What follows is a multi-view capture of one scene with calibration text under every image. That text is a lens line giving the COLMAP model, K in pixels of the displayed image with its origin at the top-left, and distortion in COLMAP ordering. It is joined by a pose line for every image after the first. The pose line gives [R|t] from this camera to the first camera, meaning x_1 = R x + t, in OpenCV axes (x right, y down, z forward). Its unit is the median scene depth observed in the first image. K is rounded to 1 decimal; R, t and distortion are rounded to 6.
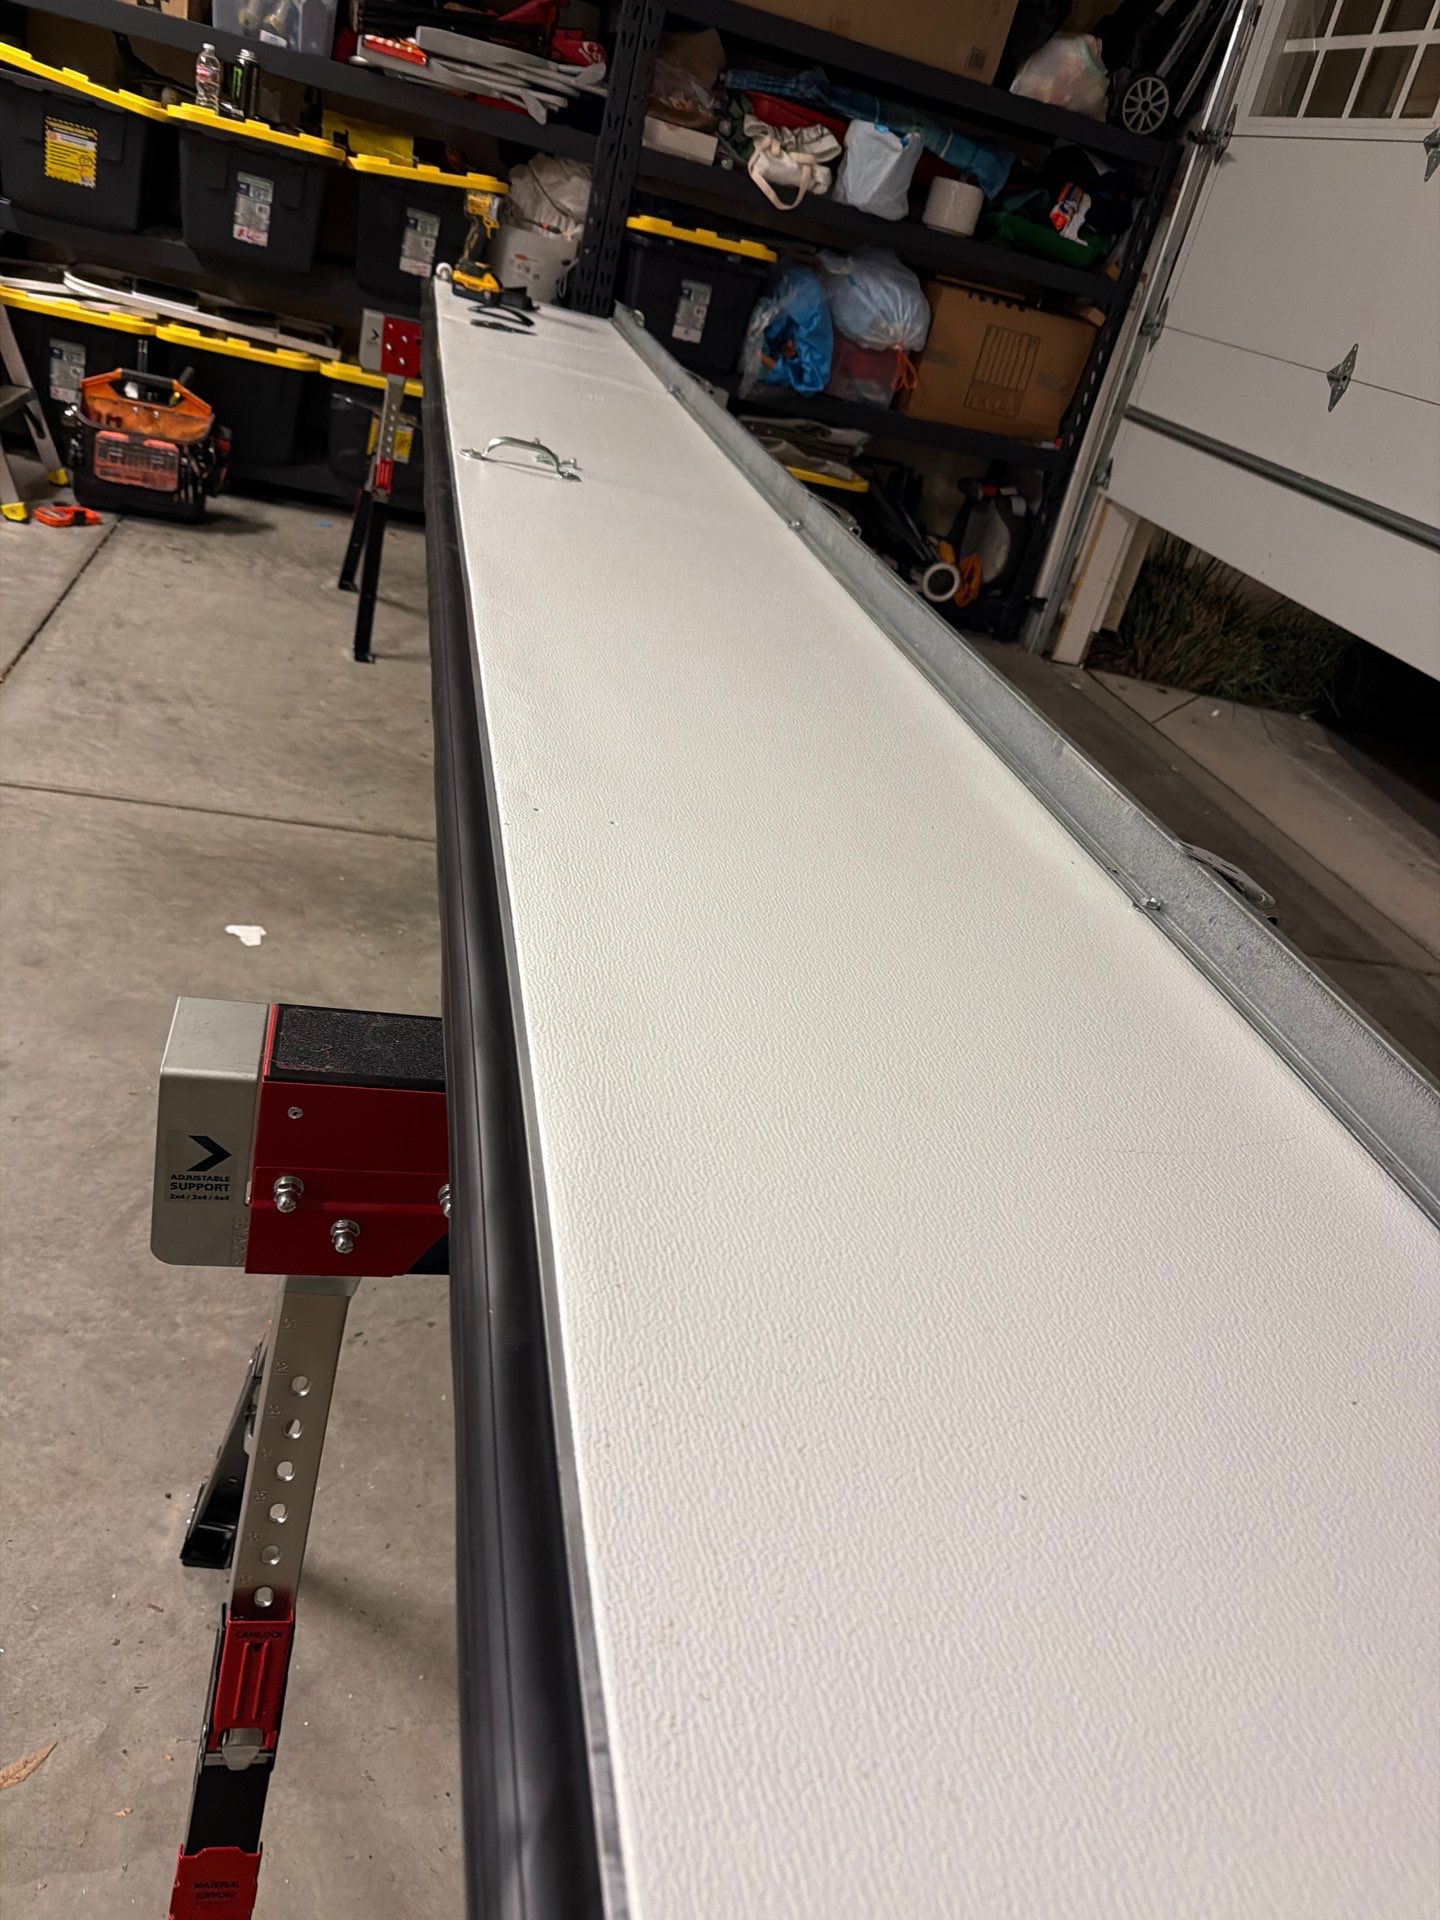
lens RADIAL K [[1341.6, 0, 710.0], [0, 1341.6, 963.7], [0, 0, 1]] dist [0.010696, -0.018259]
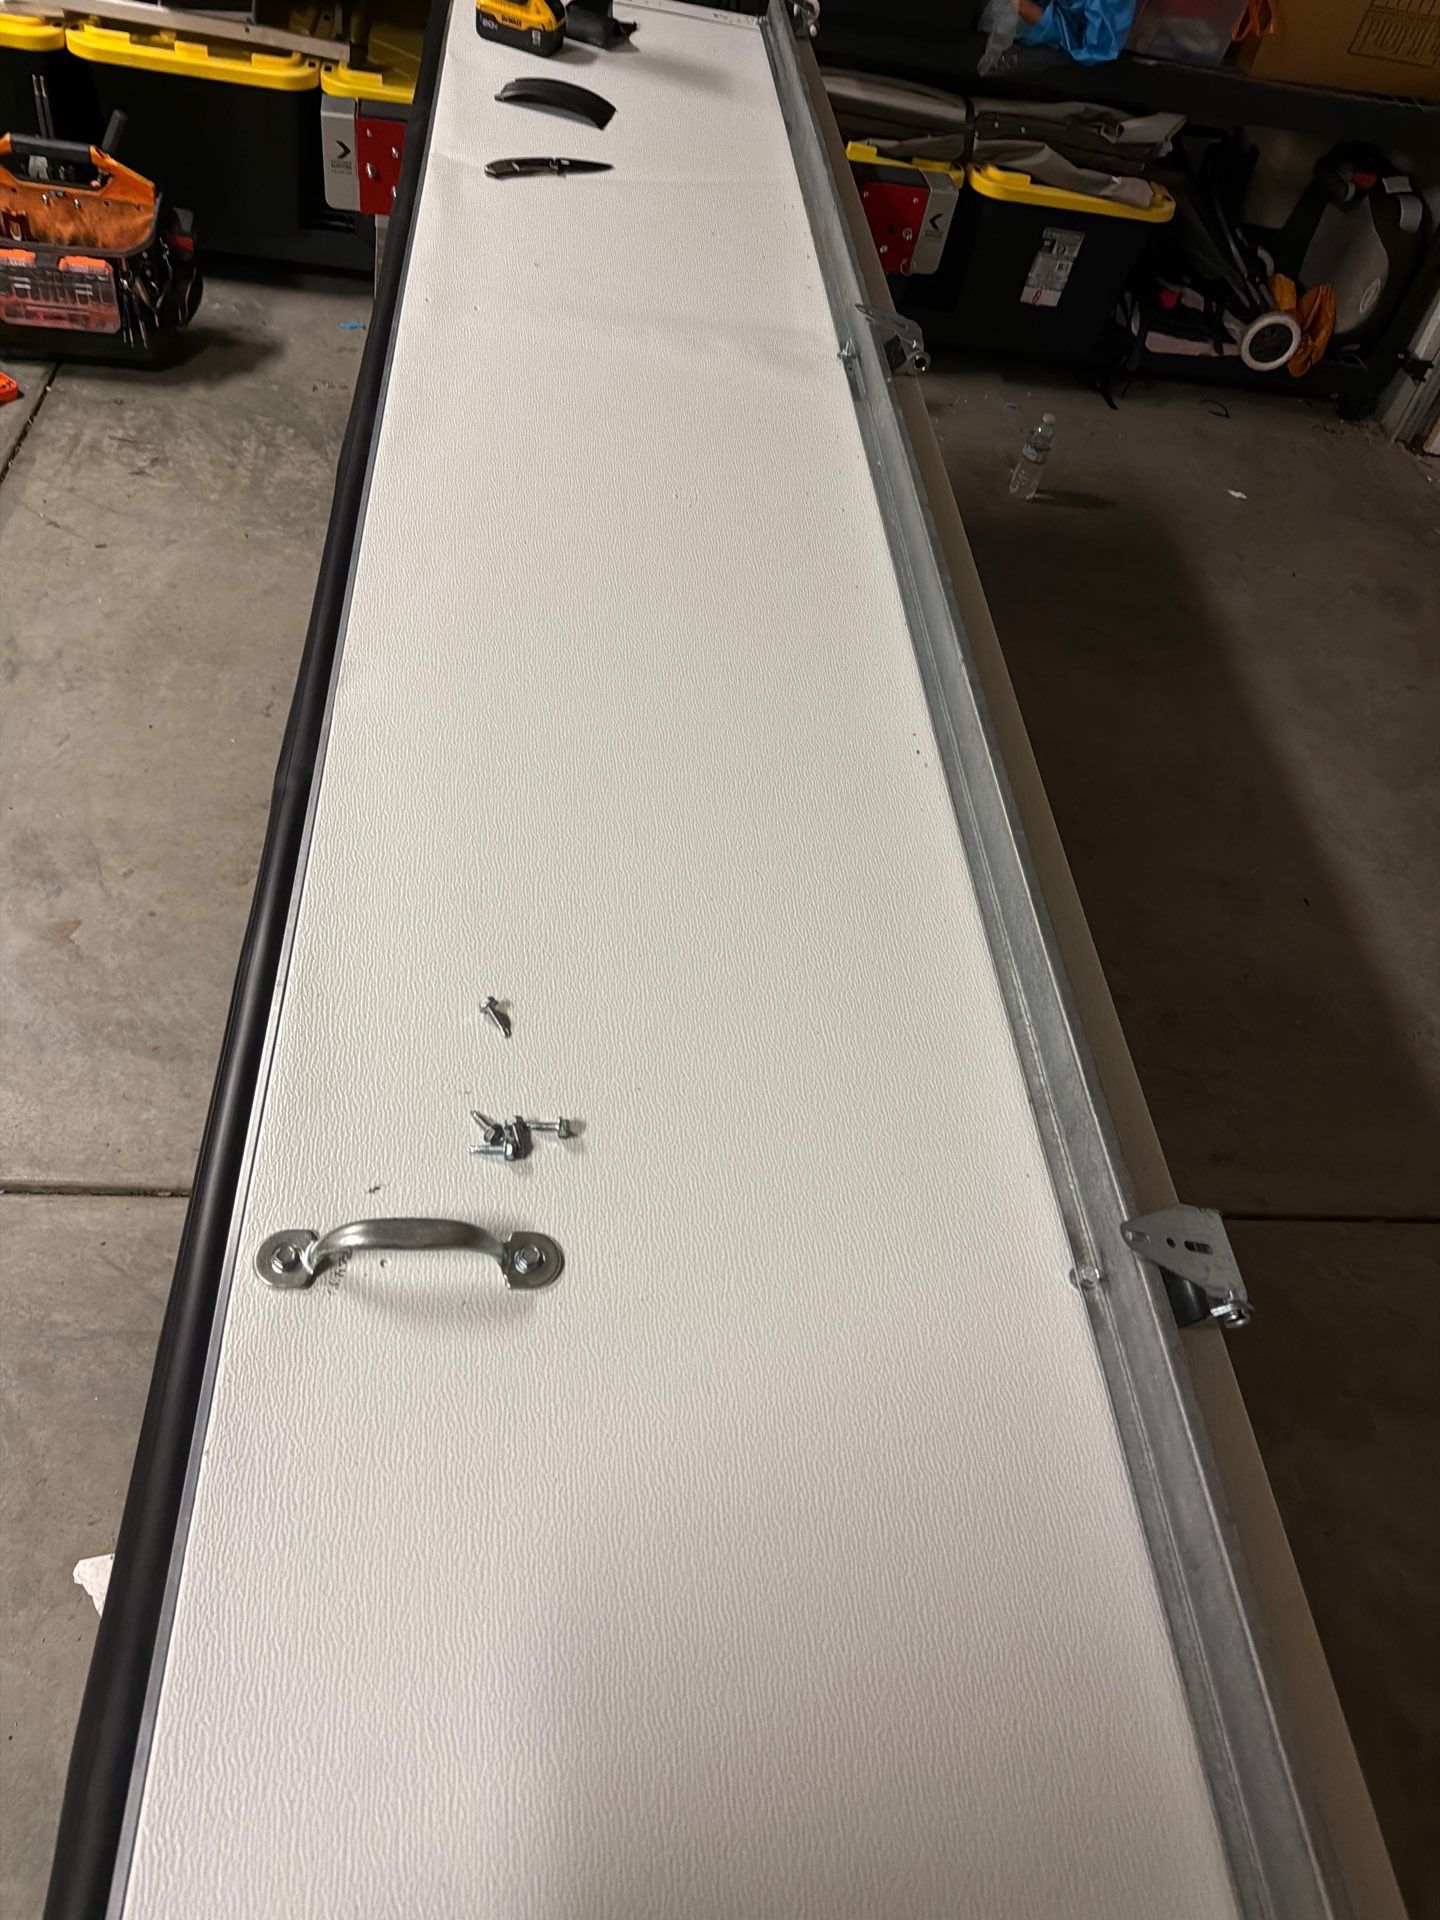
lens RADIAL K [[1341.6, 0, 733.3], [0, 1341.6, 949.8], [0, 0, 1]] dist [0.010696, -0.018259]
pose [[0.991459, 0.041953, -0.123490, 0.002823], [0.000800, 0.944876, 0.327427, -0.244091], [0.130419, -0.324729, 0.936772, 0.269897]]
